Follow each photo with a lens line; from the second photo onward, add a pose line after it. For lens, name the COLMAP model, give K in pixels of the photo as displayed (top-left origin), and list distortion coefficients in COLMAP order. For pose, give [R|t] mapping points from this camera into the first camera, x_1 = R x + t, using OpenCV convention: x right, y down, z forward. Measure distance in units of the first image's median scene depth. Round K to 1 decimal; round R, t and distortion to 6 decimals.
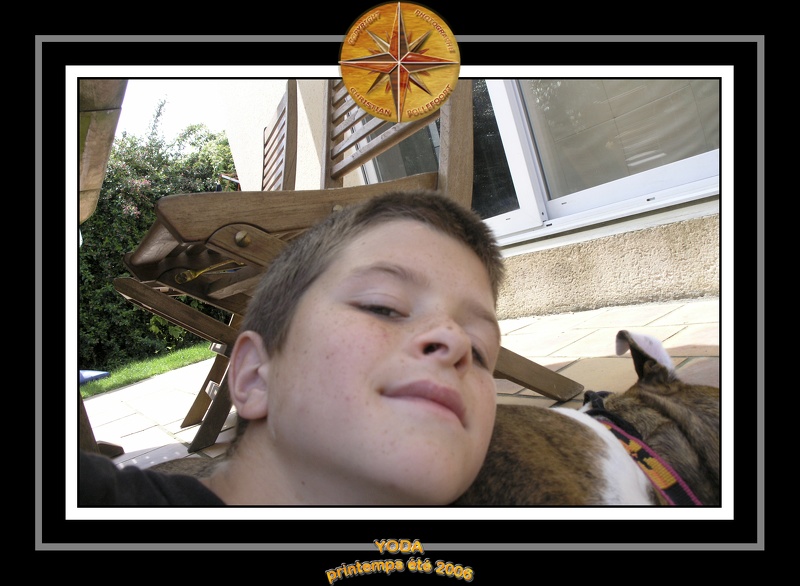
lens RADIAL K [[533.3, 0, 400.0], [0, 533.3, 293.0], [0, 0, 1]] dist [-0.059465, 0.000871]
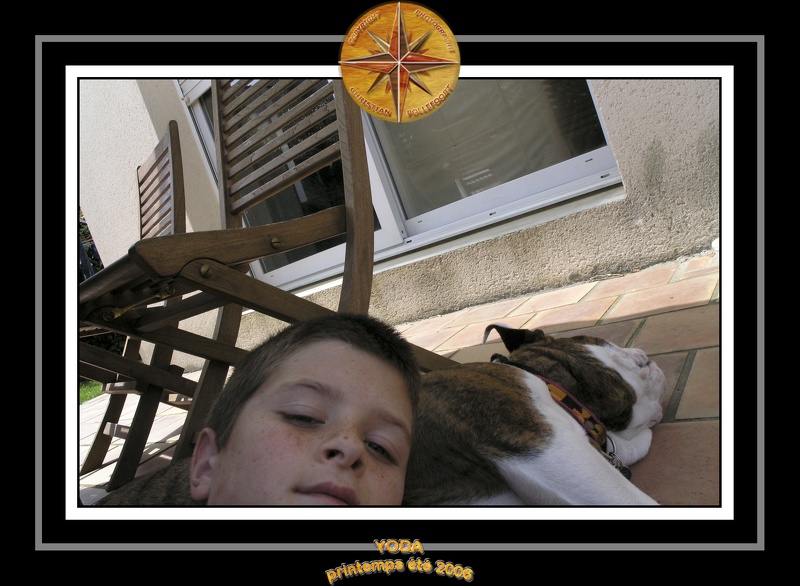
lens RADIAL K [[533.3, 0, 400.0], [0, 533.3, 293.0], [0, 0, 1]] dist [-0.059465, 0.000871]
pose [[0.955490, -0.096543, 0.278781, -0.087200], [0.107807, 0.993849, -0.025325, 0.009356], [-0.274621, 0.054252, 0.960021, -0.104039]]
